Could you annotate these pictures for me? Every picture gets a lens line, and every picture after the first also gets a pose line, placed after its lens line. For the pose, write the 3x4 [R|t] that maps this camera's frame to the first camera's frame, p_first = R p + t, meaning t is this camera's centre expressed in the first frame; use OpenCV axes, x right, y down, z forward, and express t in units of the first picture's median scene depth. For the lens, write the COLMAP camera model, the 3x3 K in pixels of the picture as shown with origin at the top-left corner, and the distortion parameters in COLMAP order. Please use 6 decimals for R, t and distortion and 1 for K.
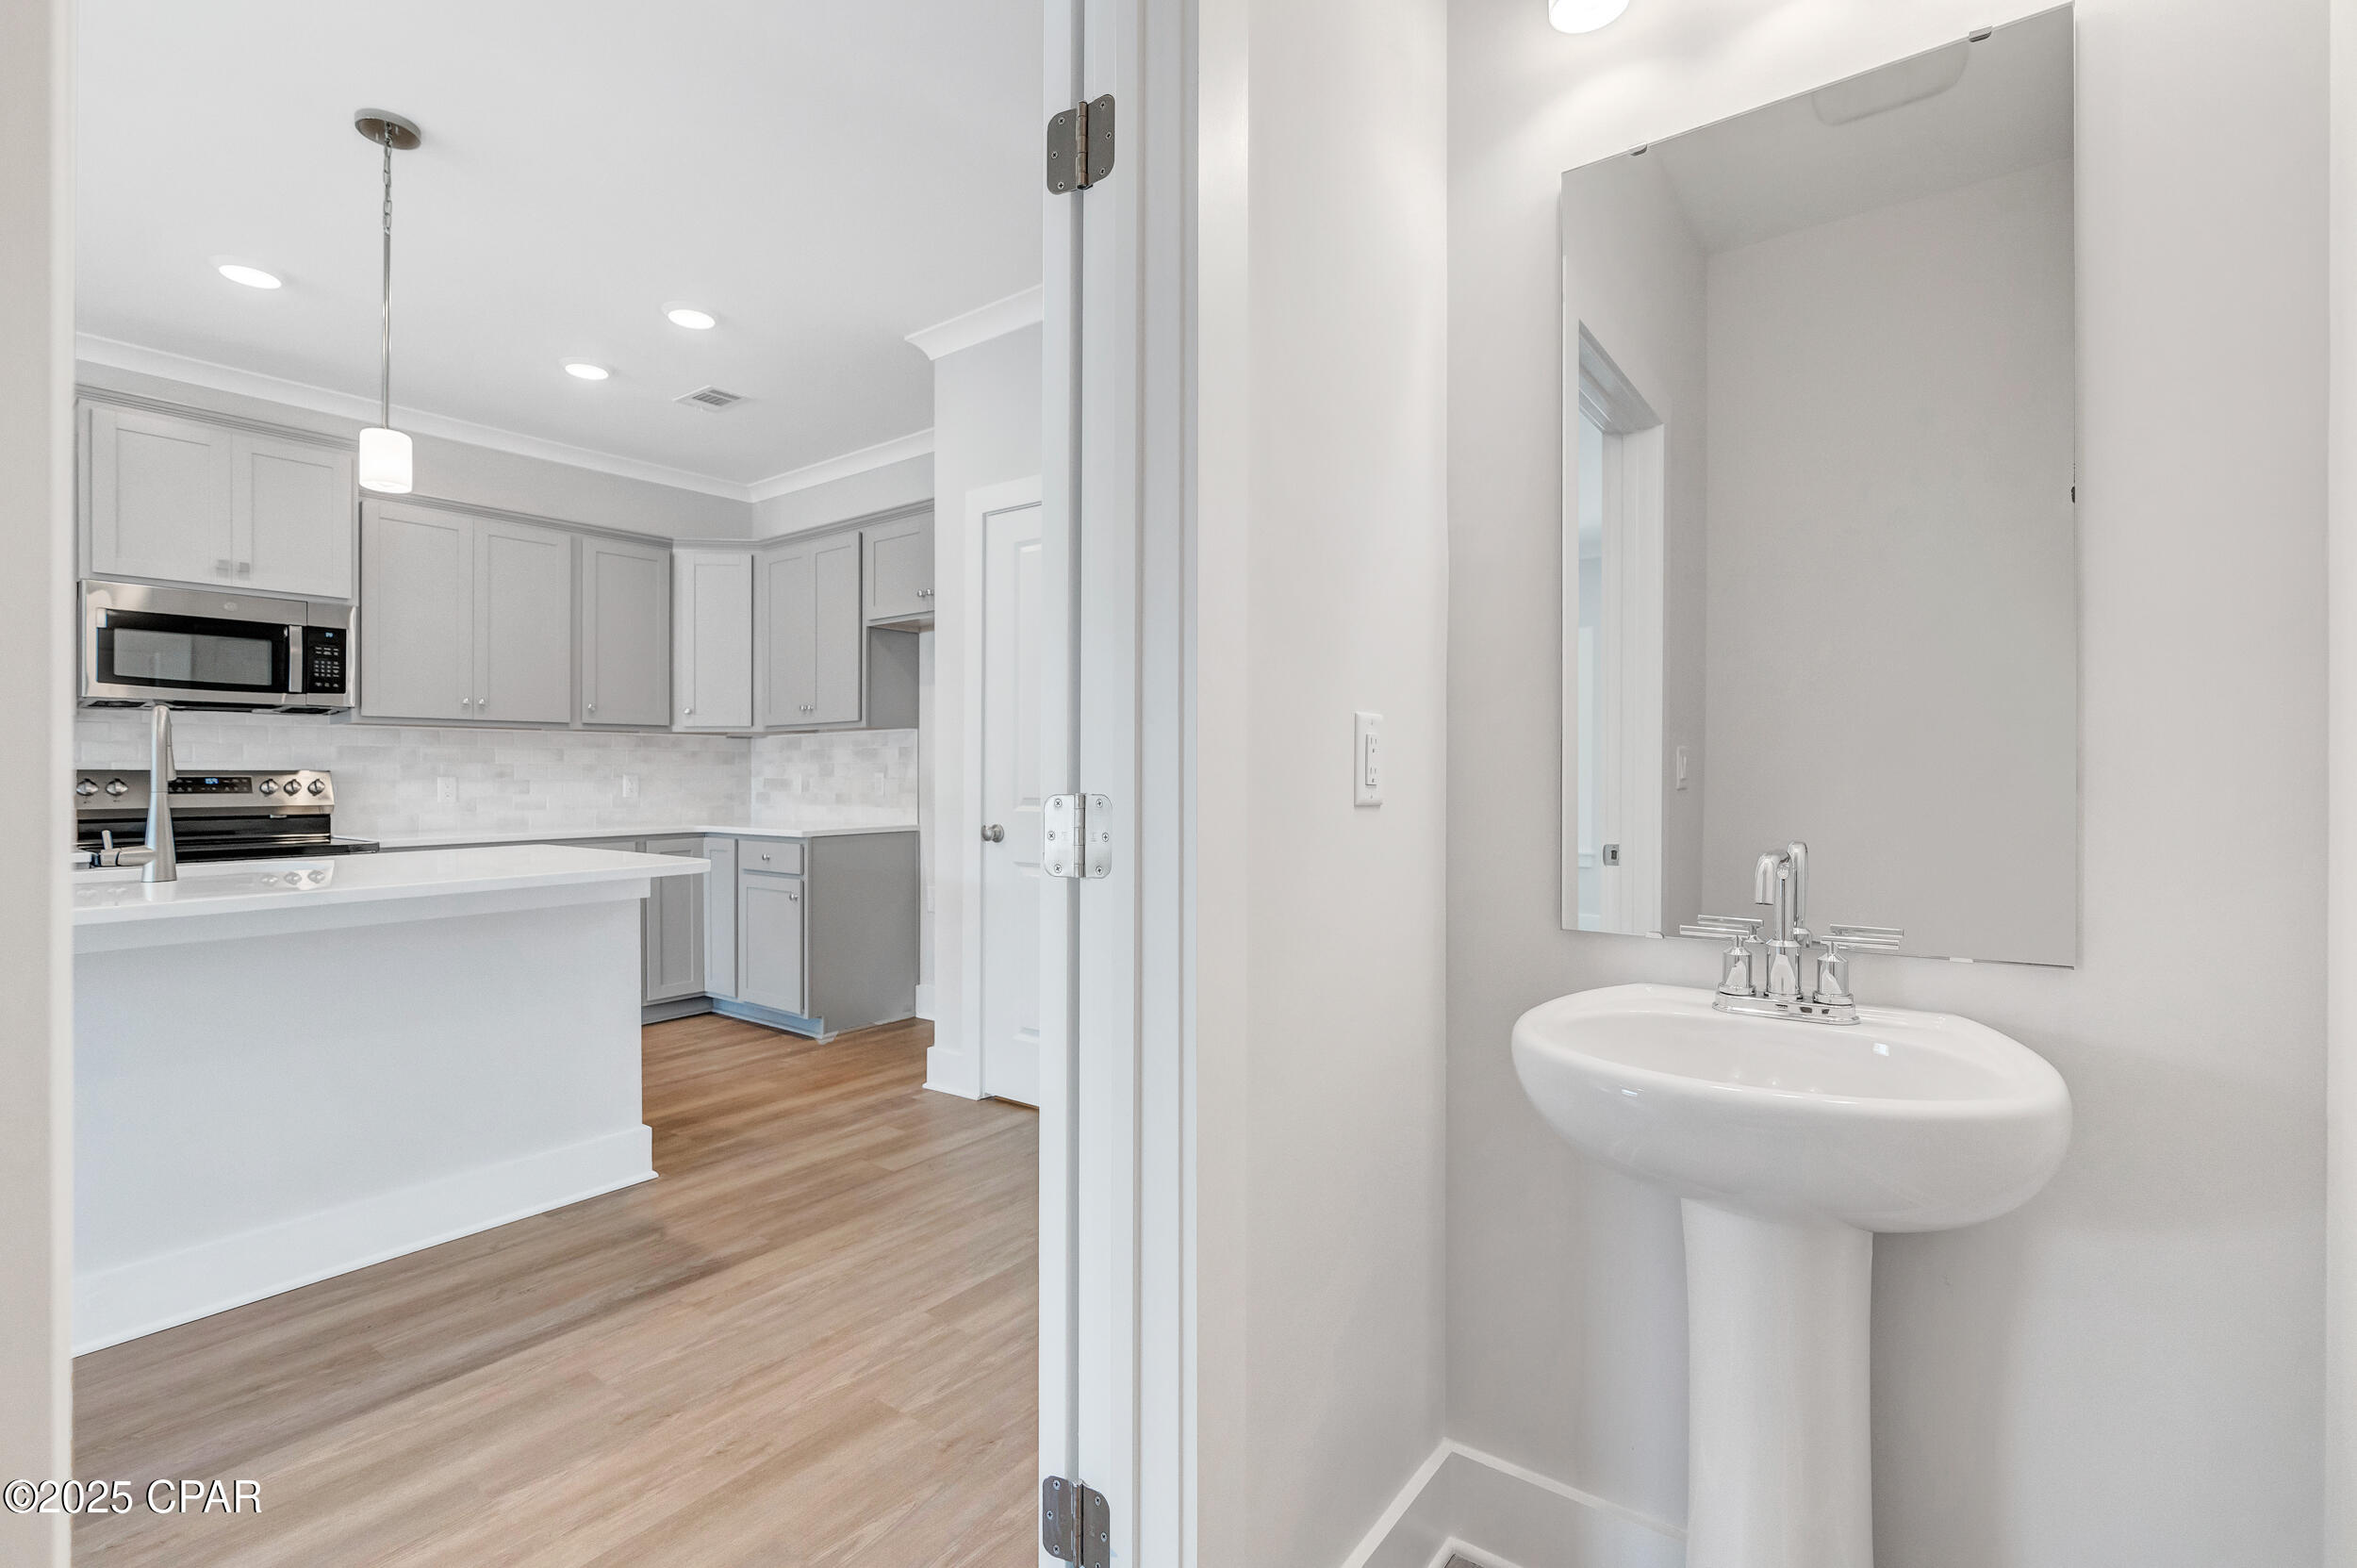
lens RADIAL K [[1065.8, 0, 1197.2], [0, 1065.8, 759.9], [0, 0, 1]] dist [-0.010156, 0.005753]
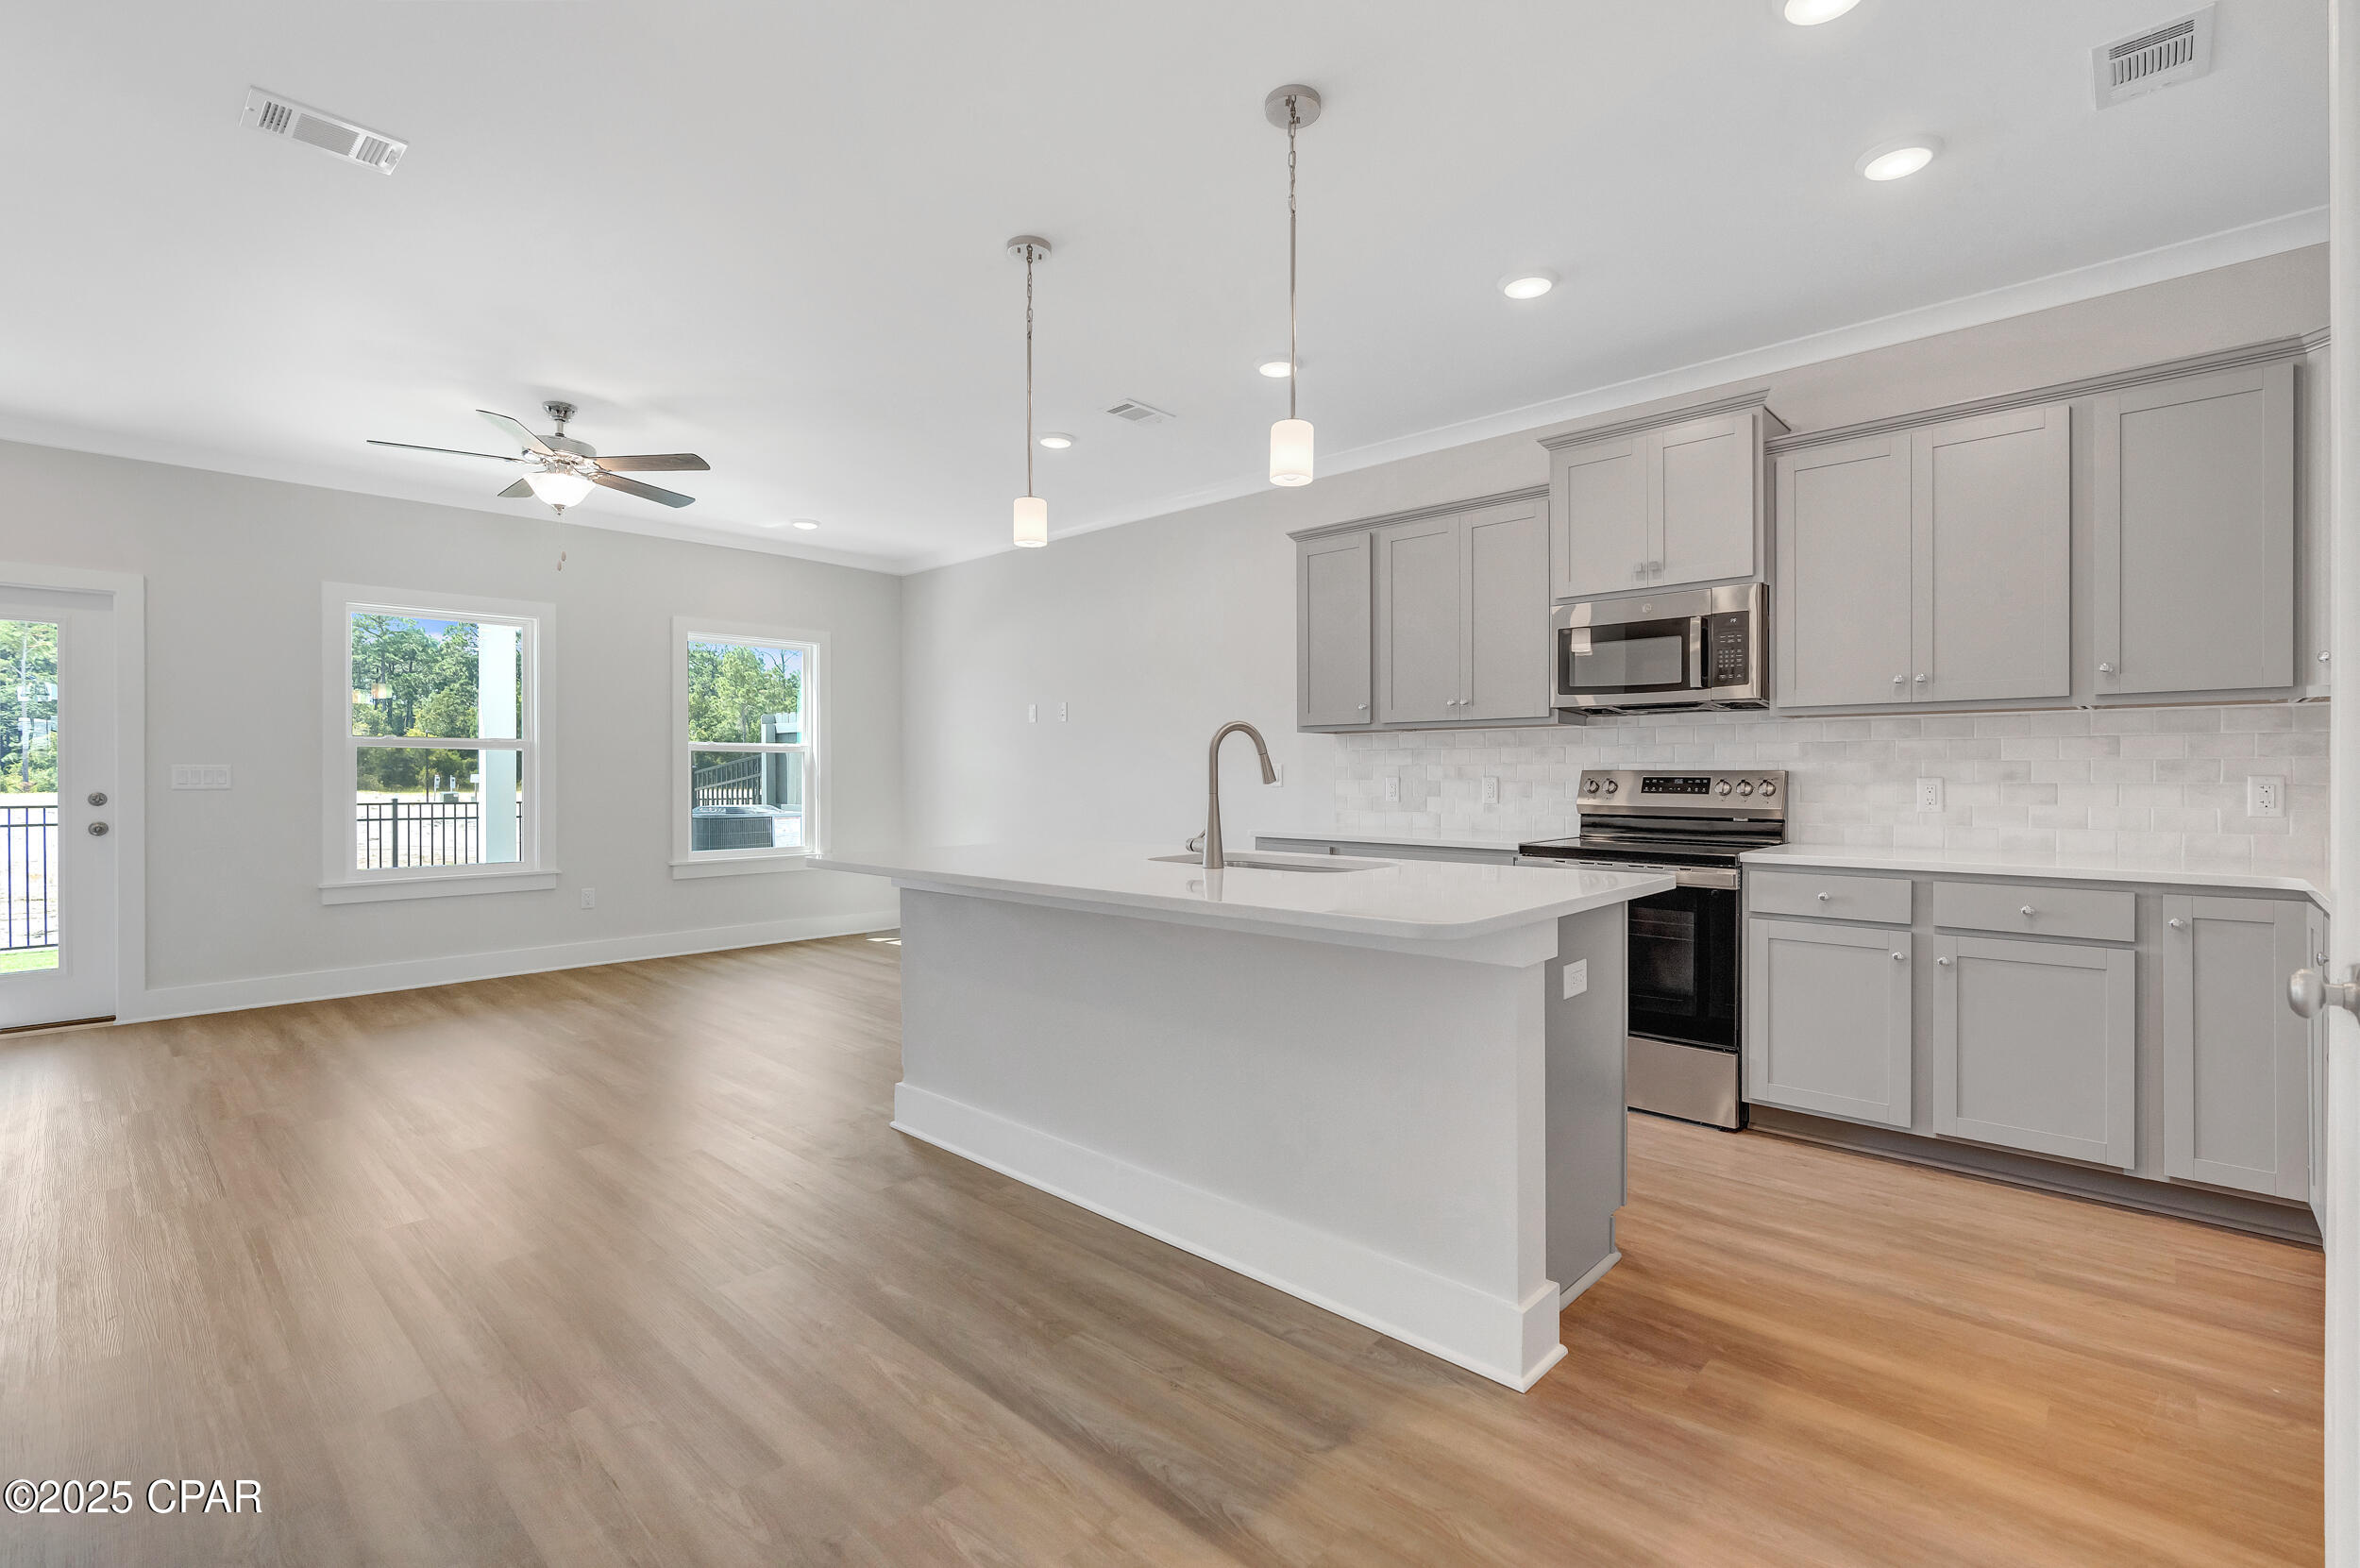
lens RADIAL K [[1067.1, 0, 1192.9], [0, 1067.1, 772.6], [0, 0, 1]] dist [-0.010156, 0.005753]
pose [[-0.112210, 0.002439, -0.993681, 0.124897], [0.013936, 0.999902, 0.000881, 0.004112], [0.993587, -0.013749, -0.112233, 0.648489]]
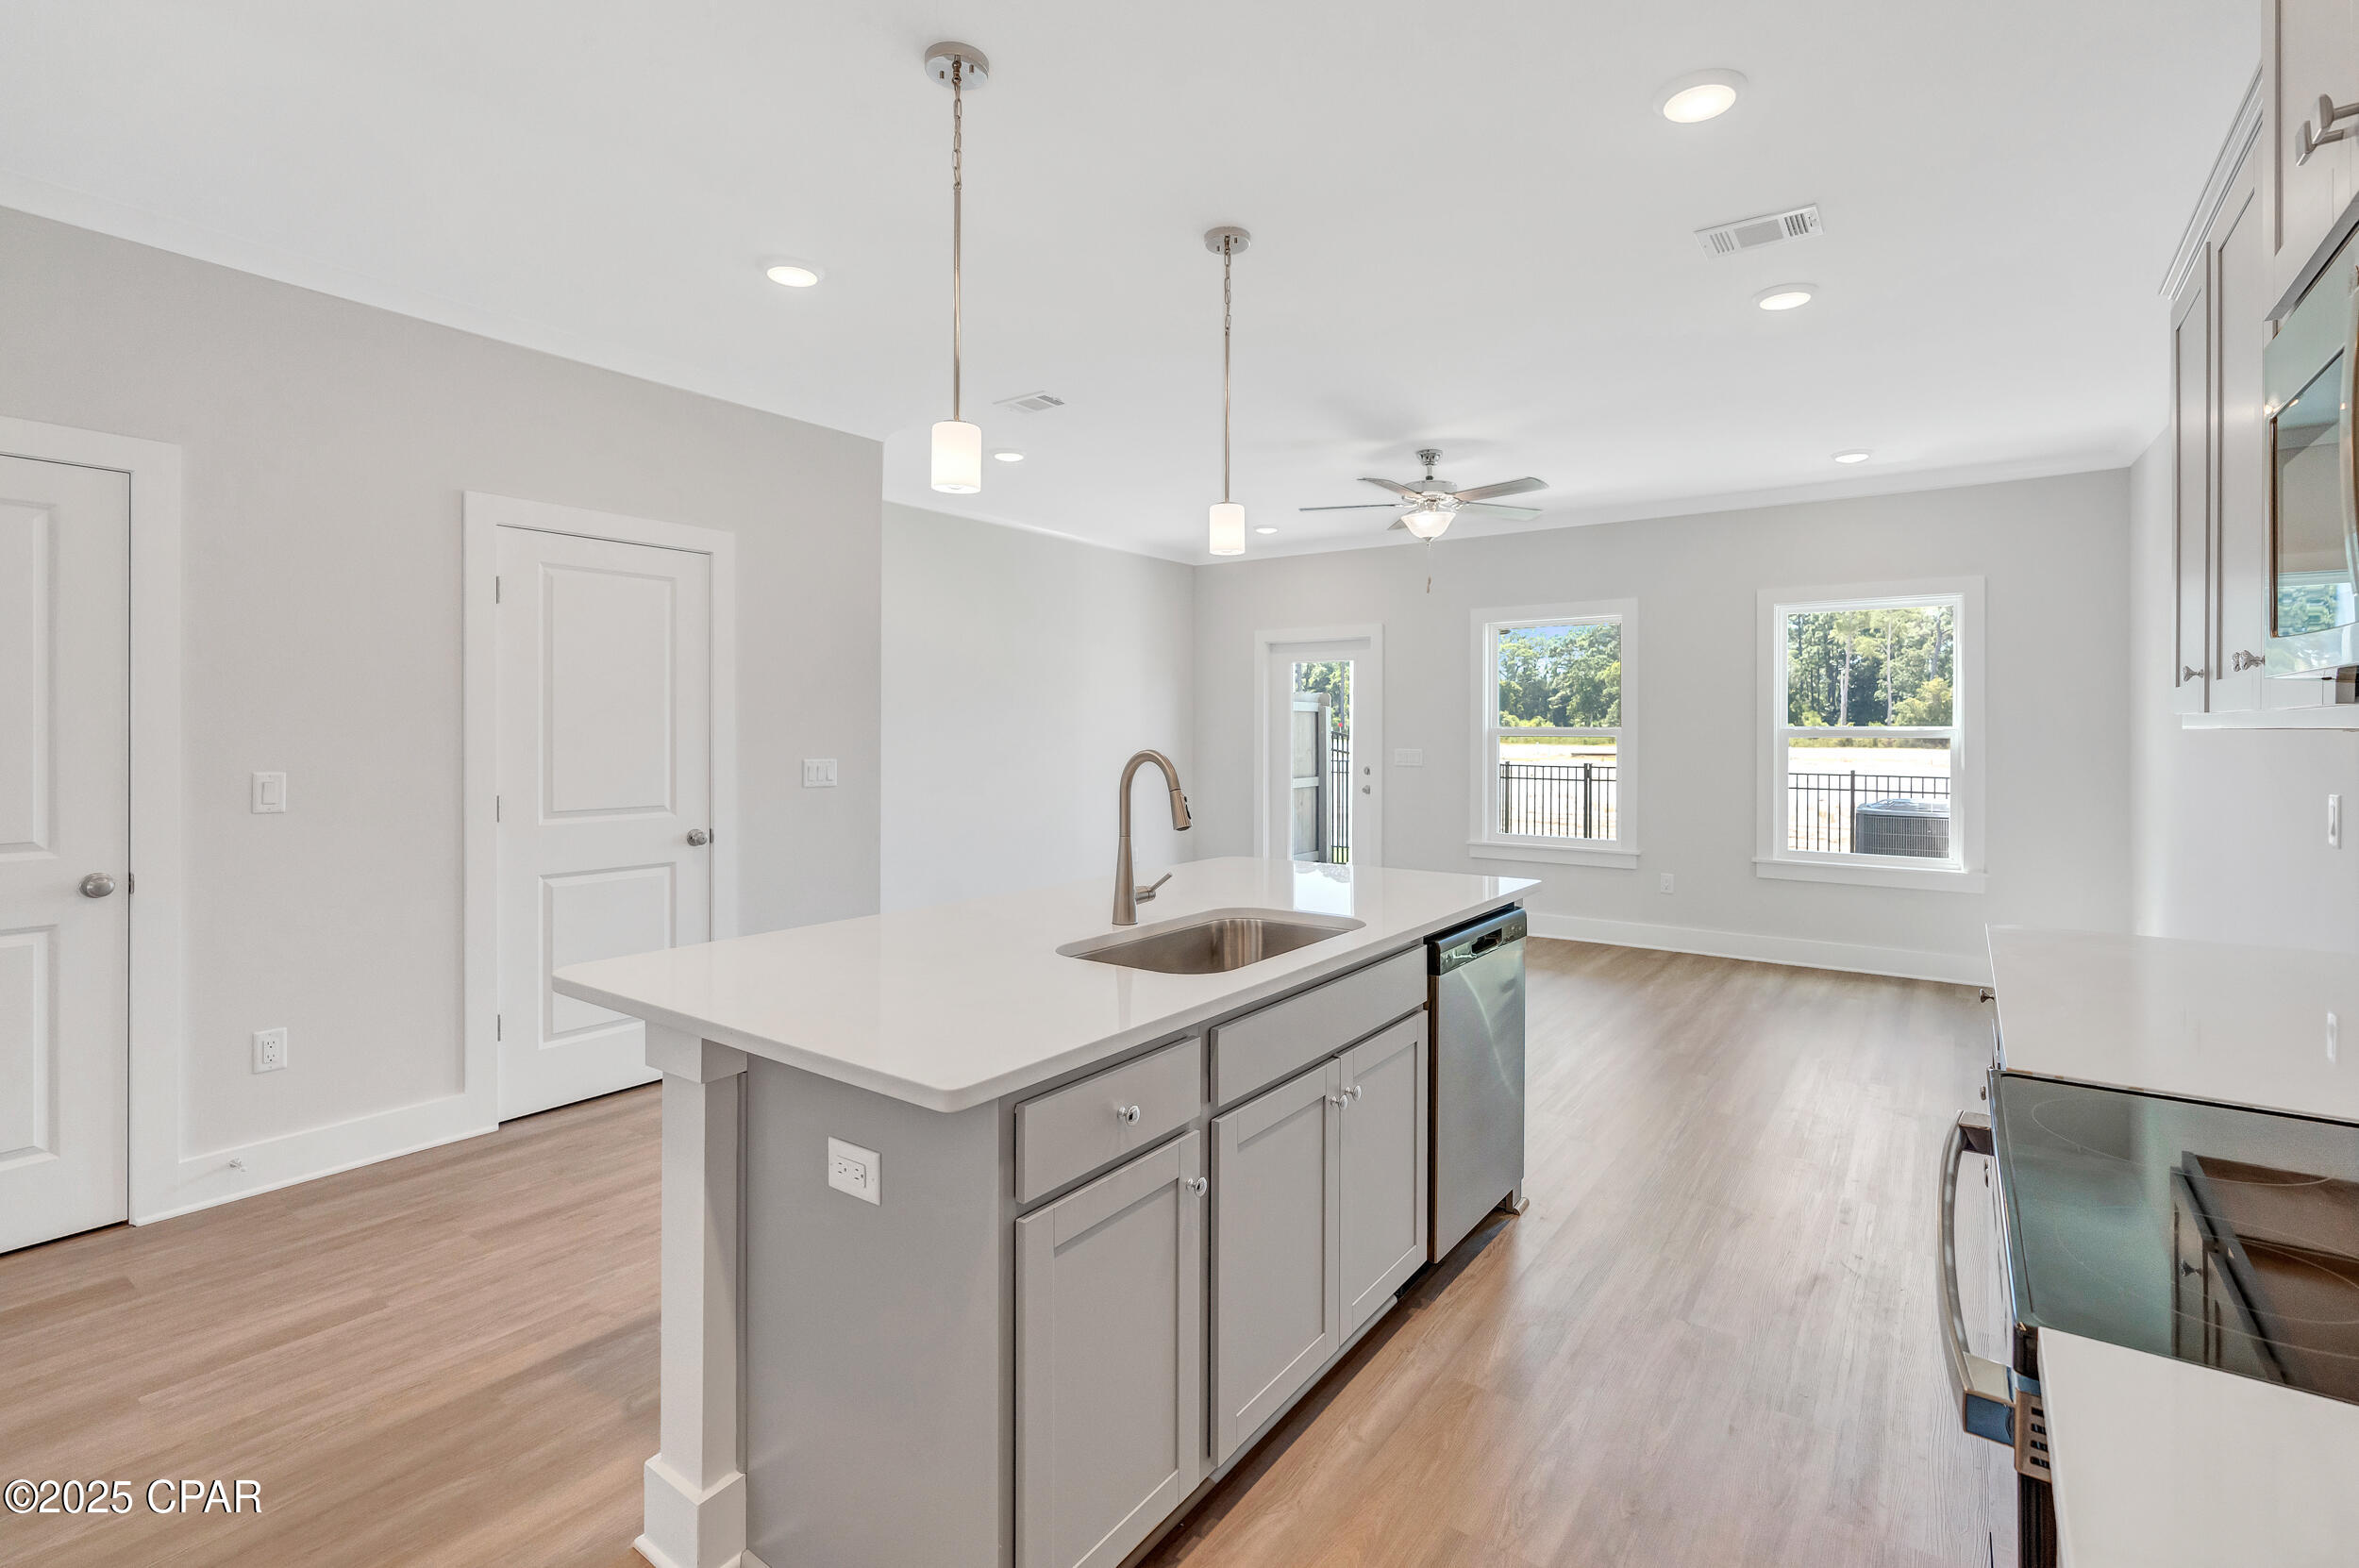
lens RADIAL K [[1066.5, 0, 1184.1], [0, 1066.5, 726.4], [0, 0, 1]] dist [-0.010156, 0.005753]
pose [[-0.999960, 0.002664, -0.008504, -0.594143], [0.002803, 0.999861, -0.016427, -0.032029], [0.008459, -0.016450, -0.999829, 1.173912]]
